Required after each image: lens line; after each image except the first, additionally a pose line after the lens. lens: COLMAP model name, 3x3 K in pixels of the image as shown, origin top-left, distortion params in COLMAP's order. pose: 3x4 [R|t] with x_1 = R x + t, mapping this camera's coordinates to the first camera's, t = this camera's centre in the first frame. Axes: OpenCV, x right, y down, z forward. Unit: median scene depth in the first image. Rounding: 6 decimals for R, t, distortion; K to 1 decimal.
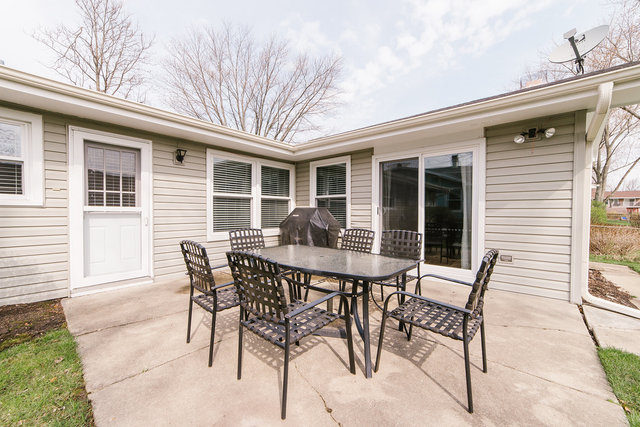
lens RADIAL K [[254.7, 0, 316.8], [0, 254.7, 215.0], [0, 0, 1]] dist [-0.003286, 0.001418]
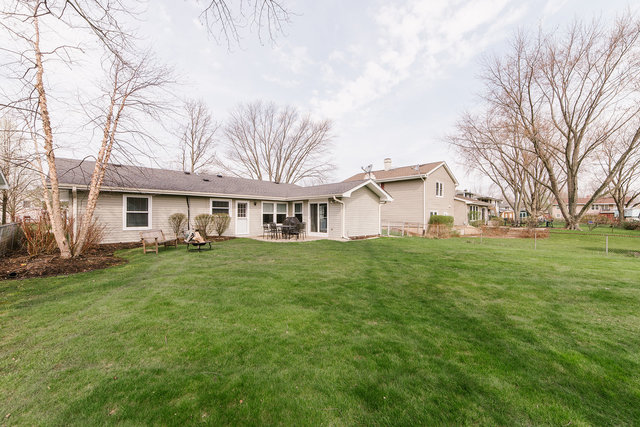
lens RADIAL K [[254.7, 0, 320.3], [0, 254.7, 210.4], [0, 0, 1]] dist [-0.003286, 0.001418]
pose [[0.997454, -0.003918, -0.071206, 0.574387], [0.001218, 0.999280, -0.037928, 0.013121], [0.071303, 0.037744, 0.996740, -2.206966]]
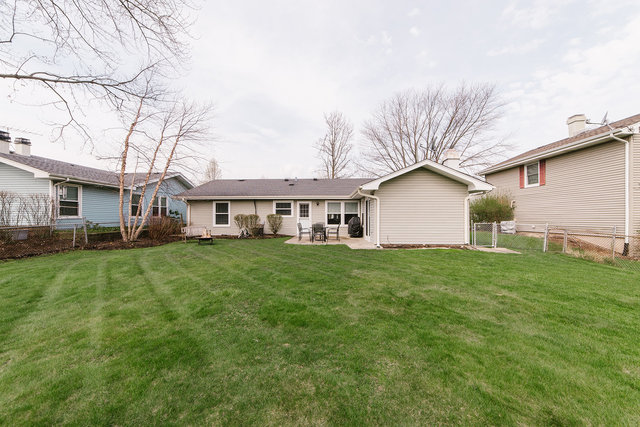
lens RADIAL K [[254.7, 0, 324.1], [0, 254.7, 211.8], [0, 0, 1]] dist [-0.003286, 0.001418]
pose [[0.638803, -0.019035, -0.769135, 1.957177], [-0.007381, 0.999496, -0.030866, 0.004792], [0.769335, 0.025394, 0.638341, -1.088149]]
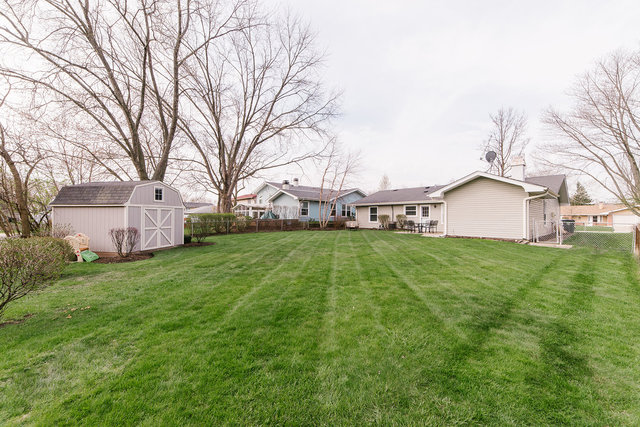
lens RADIAL K [[254.7, 0, 319.6], [0, 254.7, 215.6], [0, 0, 1]] dist [-0.003286, 0.001418]
pose [[-0.119004, -0.014942, -0.992781, 3.691683], [-0.022254, 0.999676, -0.012378, 0.046637], [0.992644, 0.020620, -0.119298, -0.509821]]
